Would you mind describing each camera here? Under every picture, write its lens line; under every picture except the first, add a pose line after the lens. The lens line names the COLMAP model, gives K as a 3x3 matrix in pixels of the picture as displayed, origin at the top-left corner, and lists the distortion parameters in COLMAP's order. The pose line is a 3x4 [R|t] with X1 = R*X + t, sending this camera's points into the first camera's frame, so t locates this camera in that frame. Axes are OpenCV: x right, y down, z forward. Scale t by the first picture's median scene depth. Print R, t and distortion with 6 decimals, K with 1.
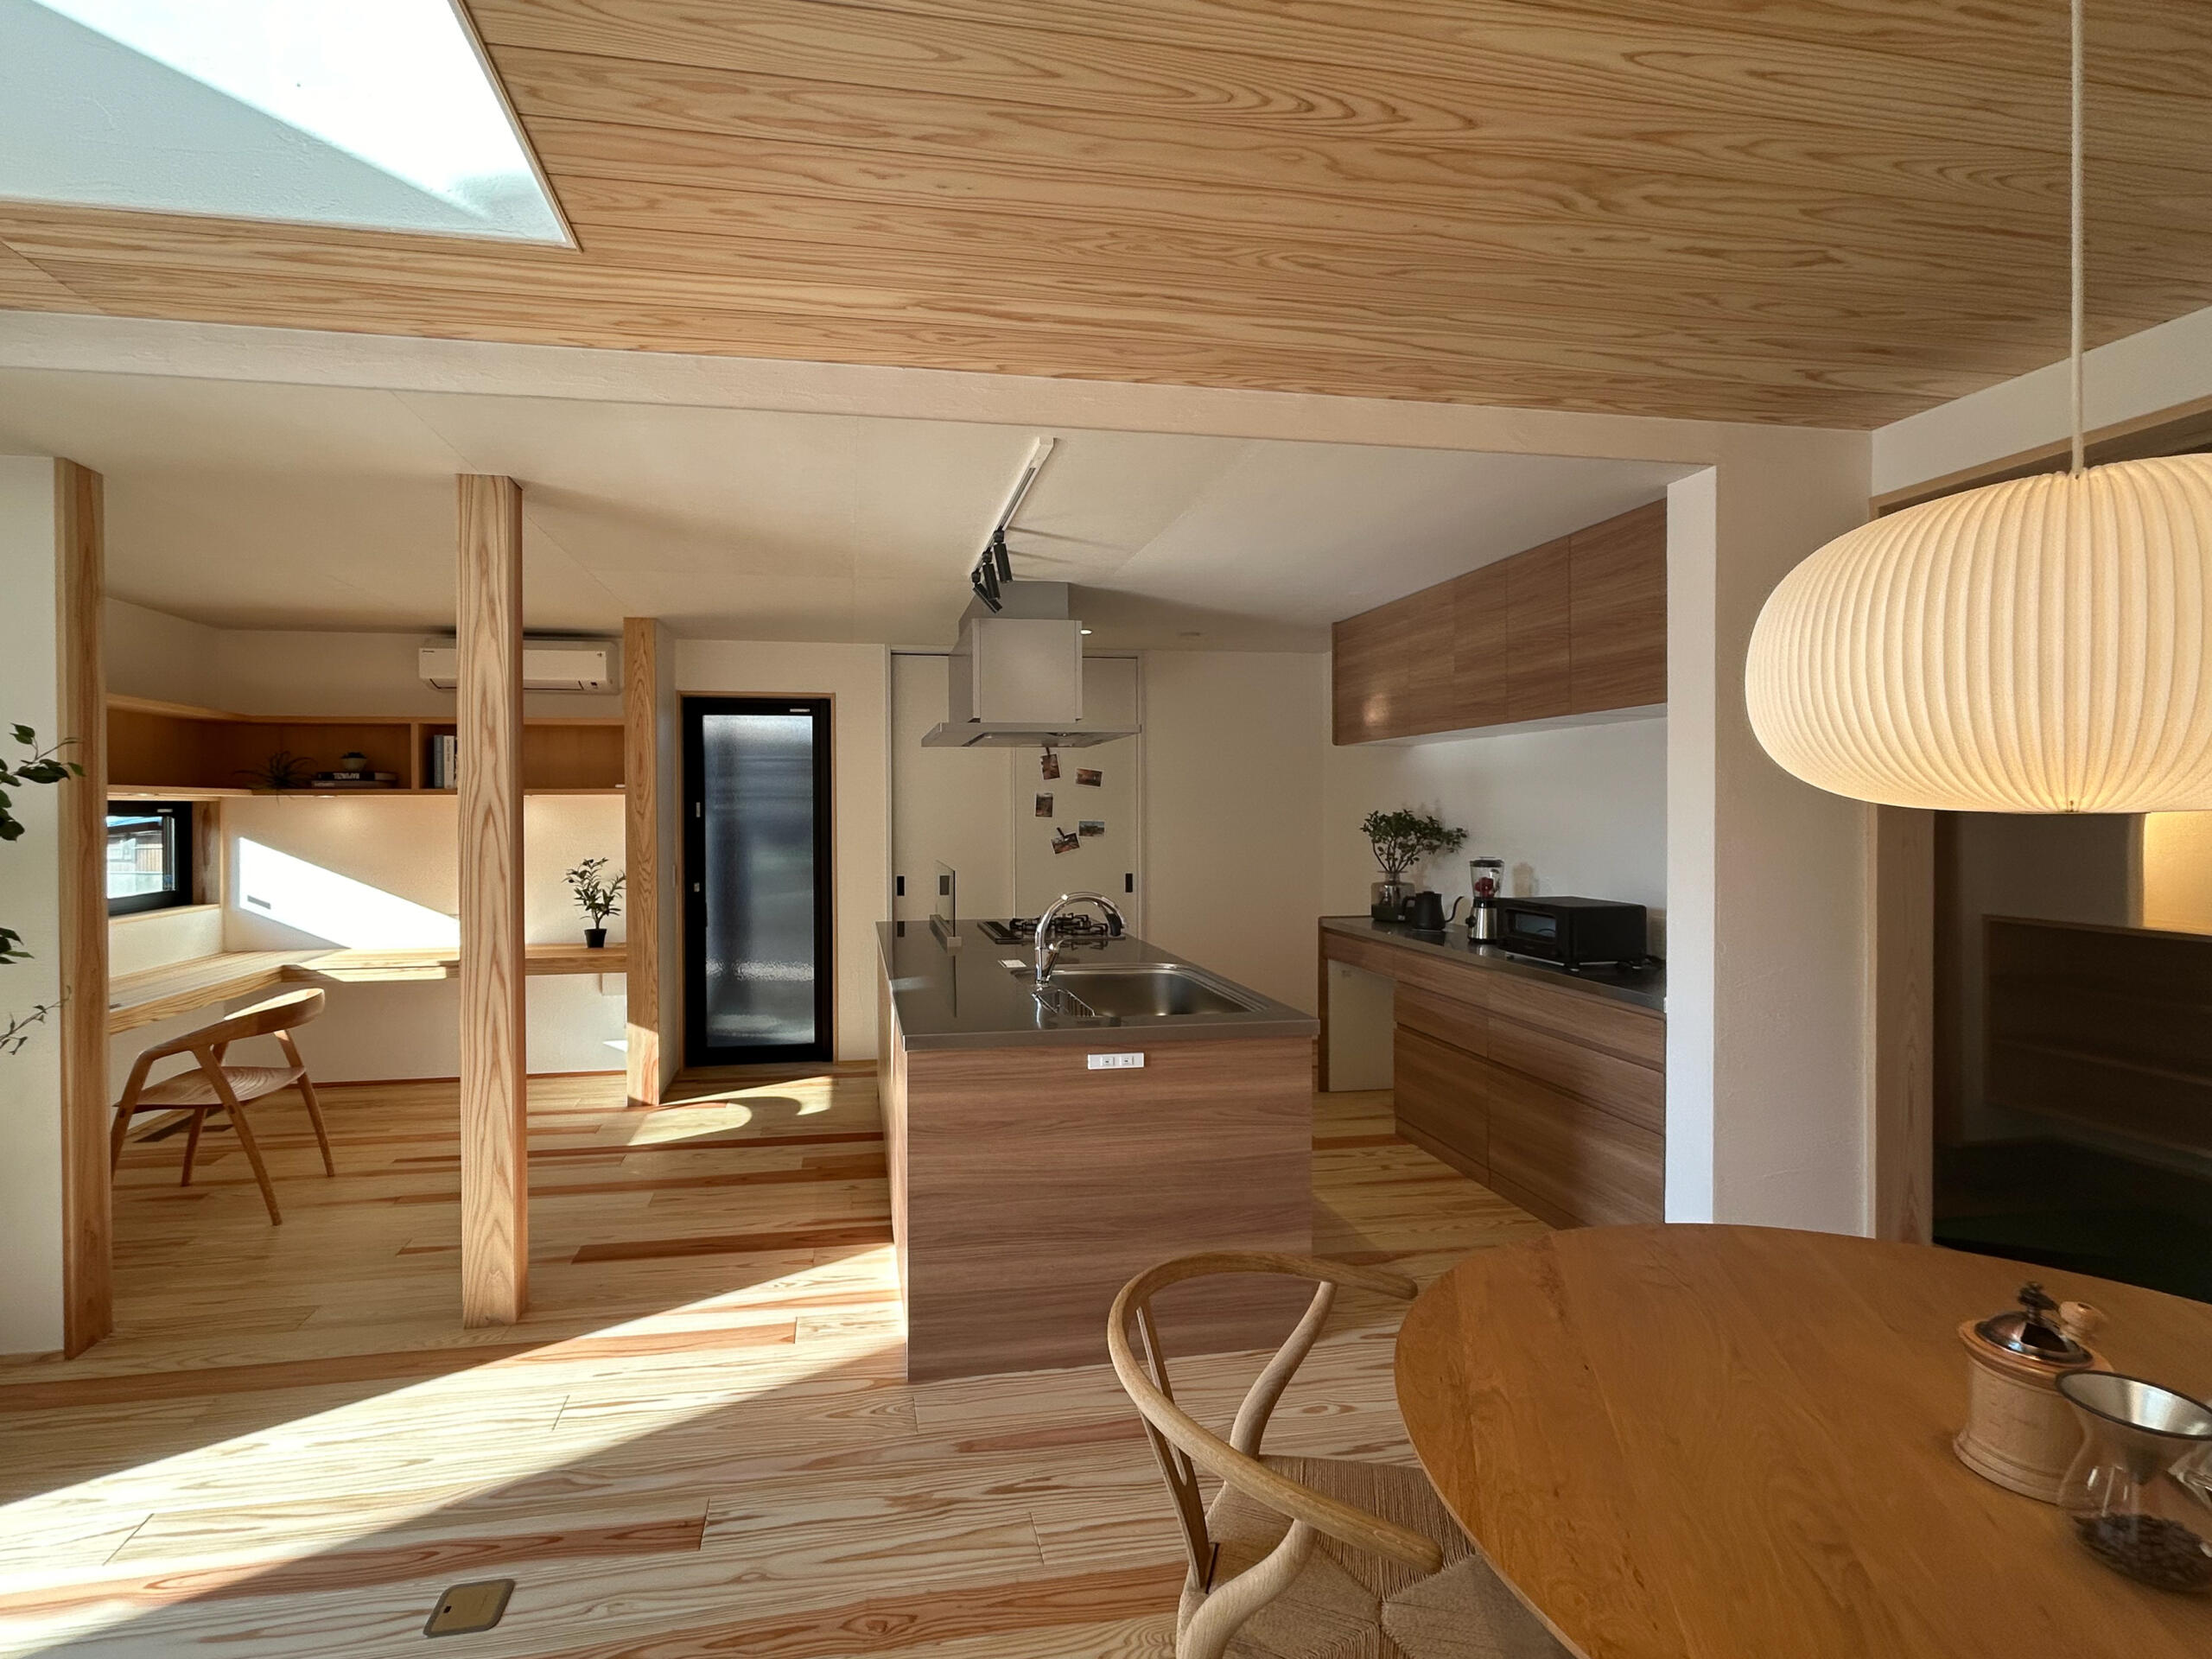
lens RADIAL K [[937.4, 0, 991.0], [0, 937.4, 814.7], [0, 0, 1]] dist [-0.004000, 0.002524]
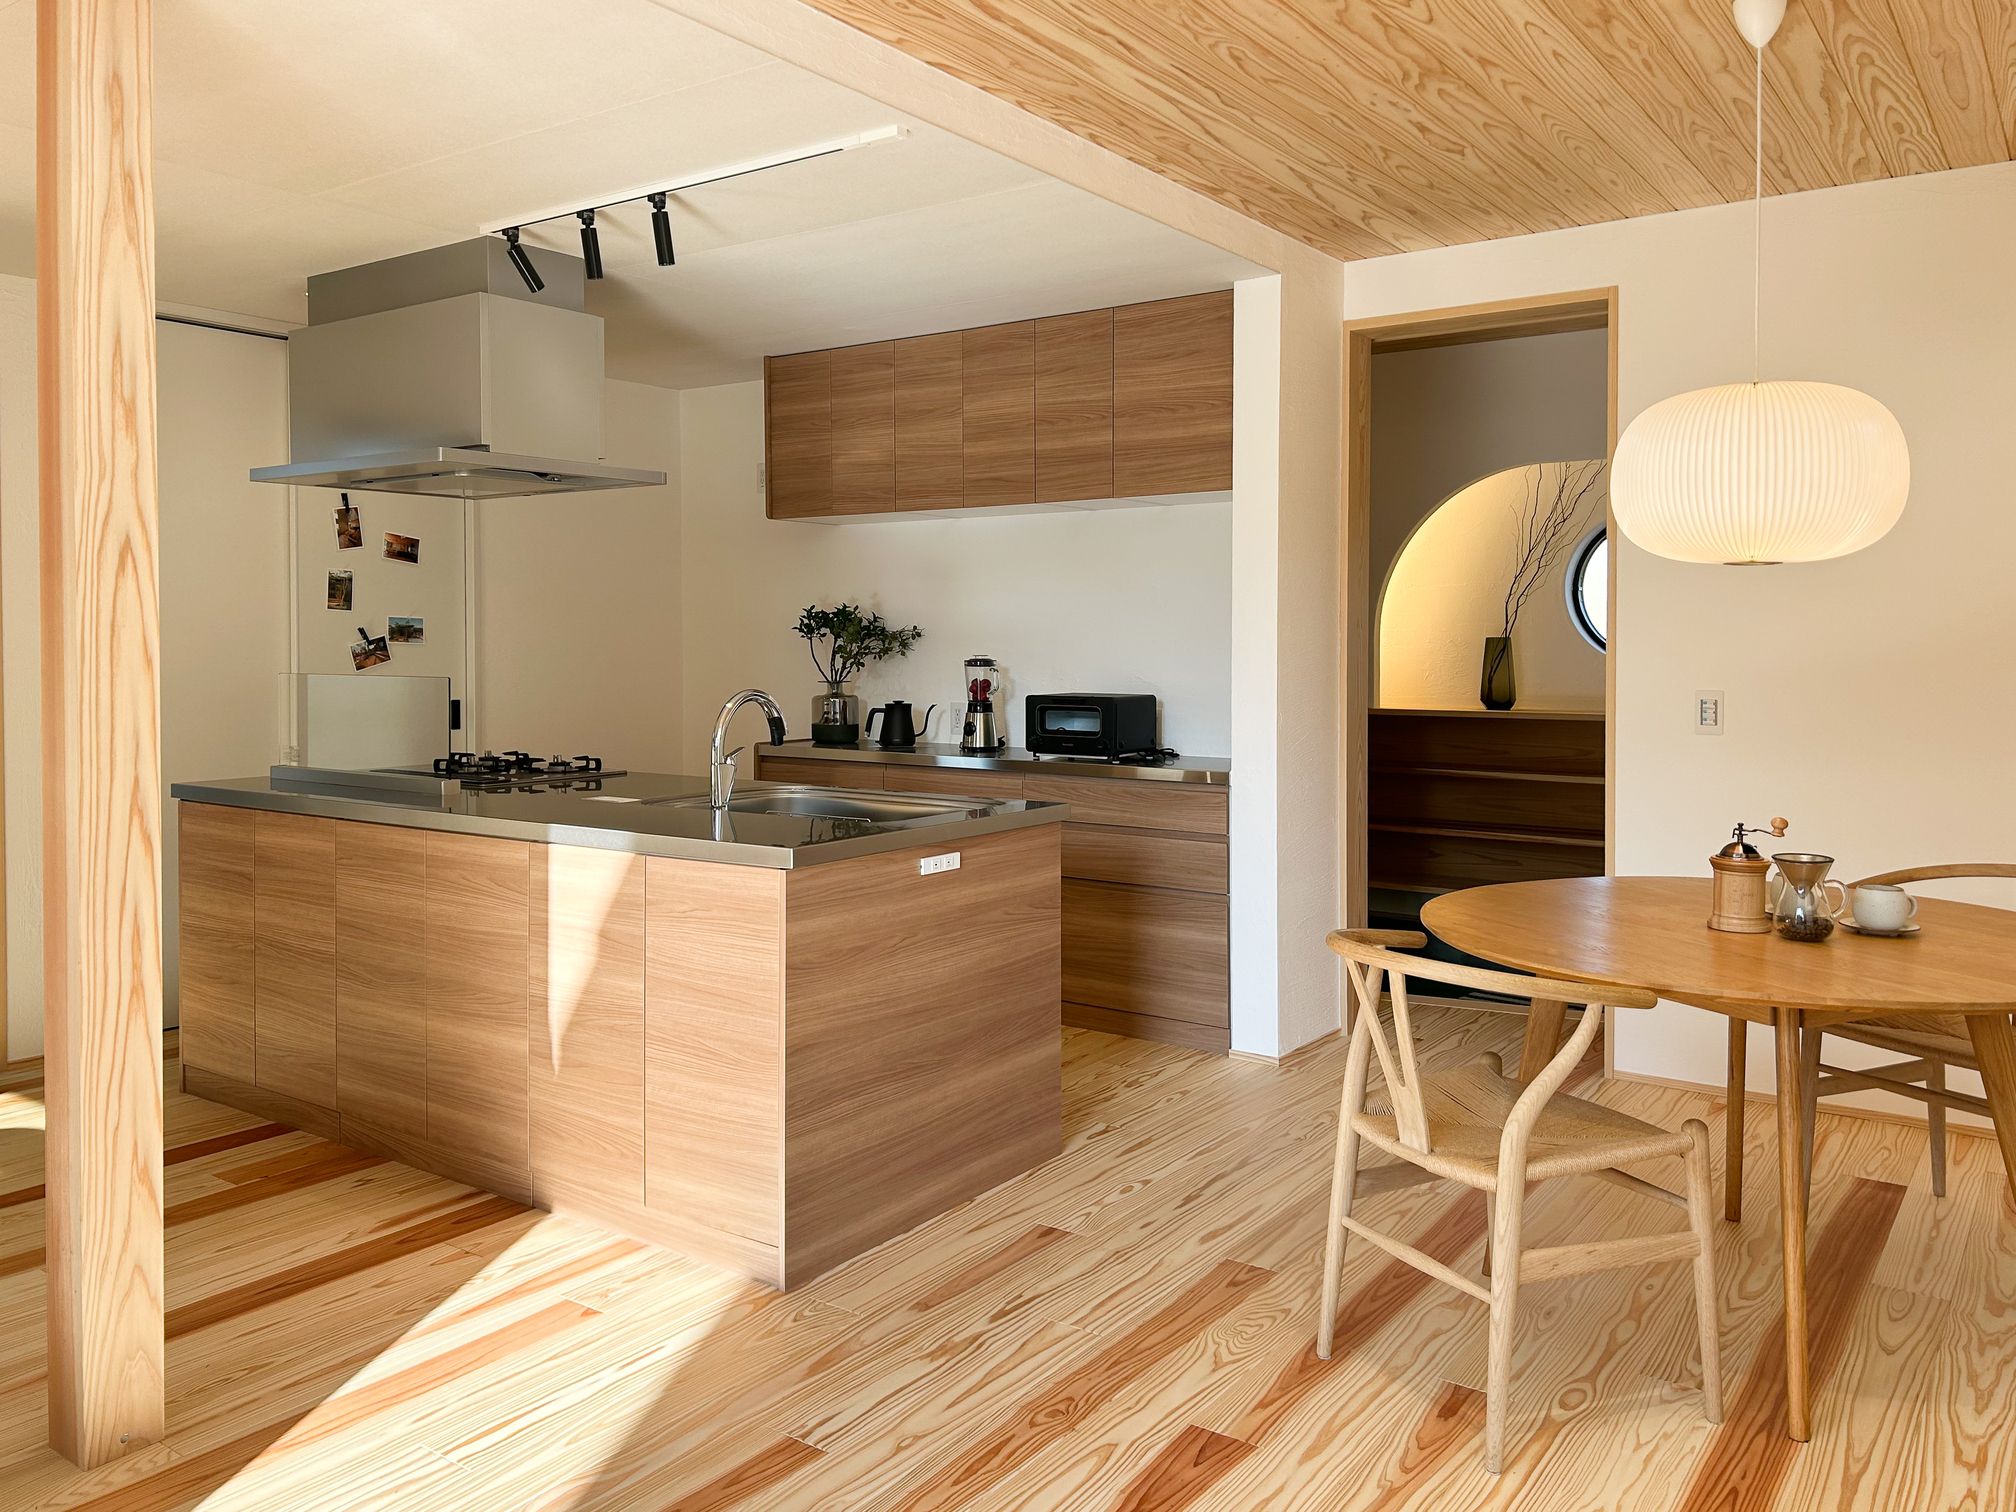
lens RADIAL K [[1559.3, 0, 974.2], [0, 1559.3, 658.8], [0, 0, 1]] dist [0.062588, -0.070305]
pose [[0.706044, -0.011369, 0.708077, -0.723995], [0.005034, 0.999926, 0.011036, 0.048038], [-0.708150, -0.004227, 0.706049, -0.035177]]
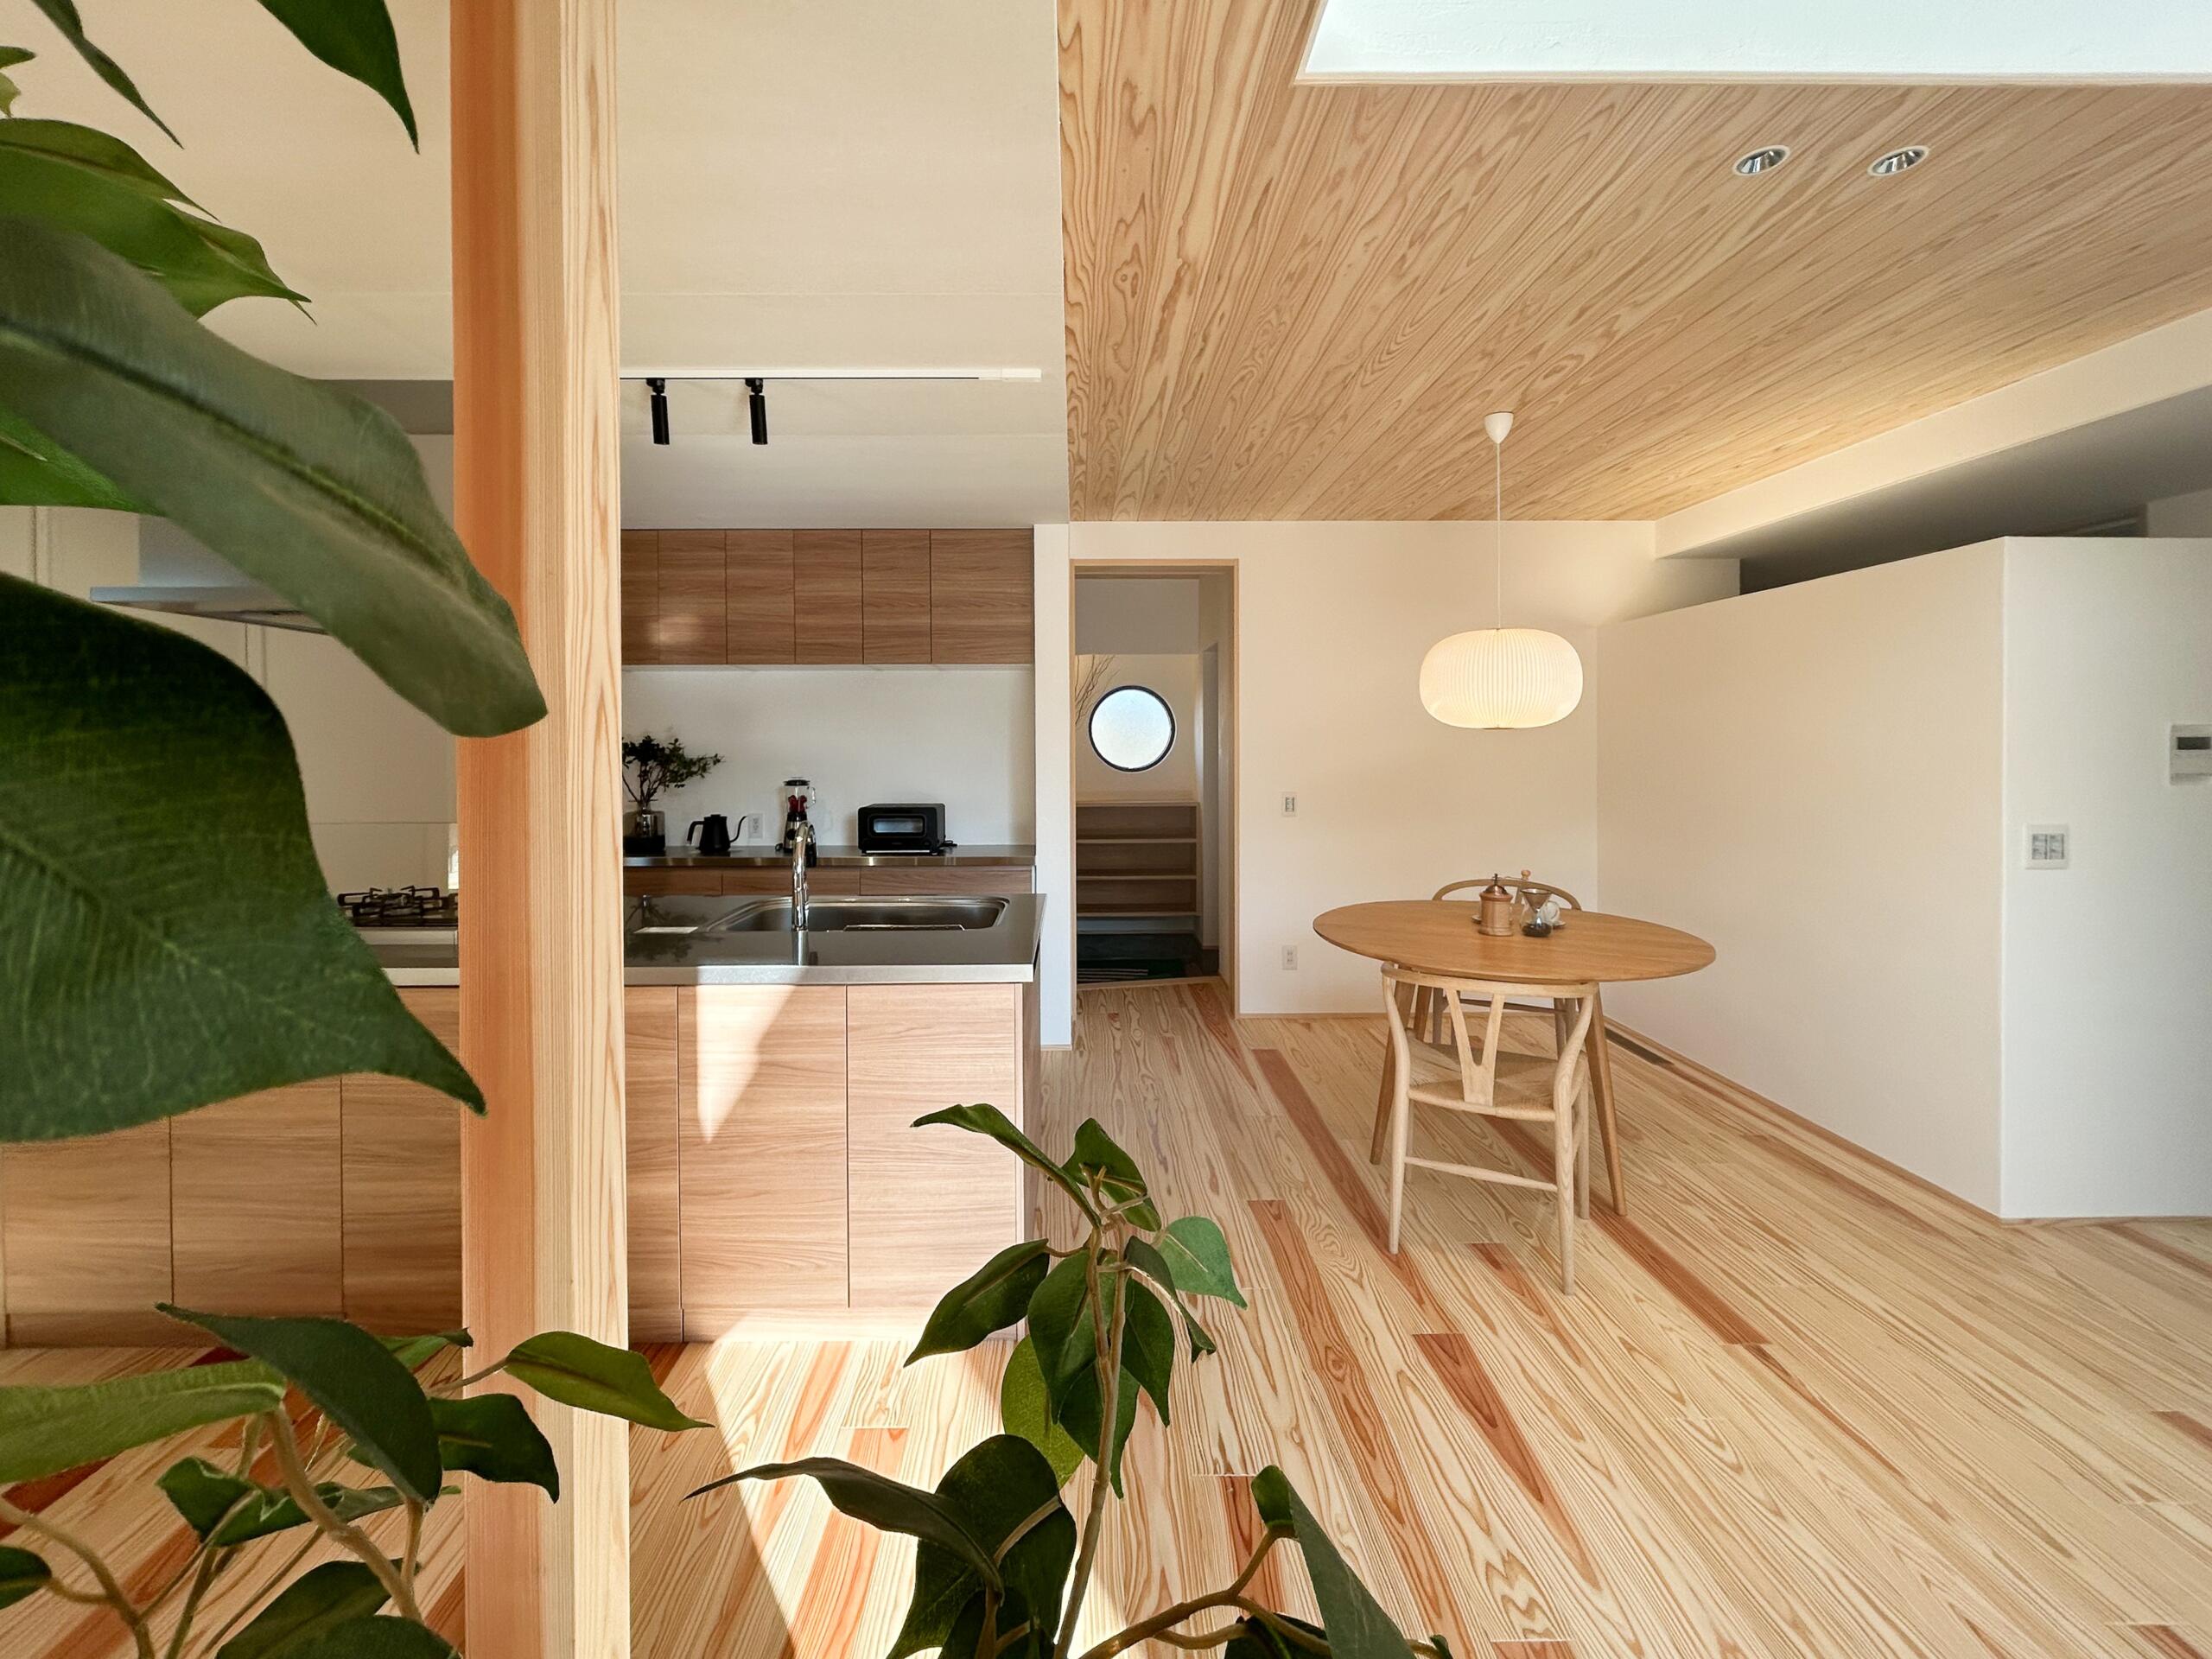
lens RADIAL K [[937.4, 0, 1112.4], [0, 937.4, 747.5], [0, 0, 1]] dist [-0.004000, 0.002524]
pose [[0.139037, -0.005647, 0.990271, -0.788979], [0.008660, 0.999952, 0.004487, 0.013012], [-0.990249, 0.007952, 0.139079, 0.625156]]
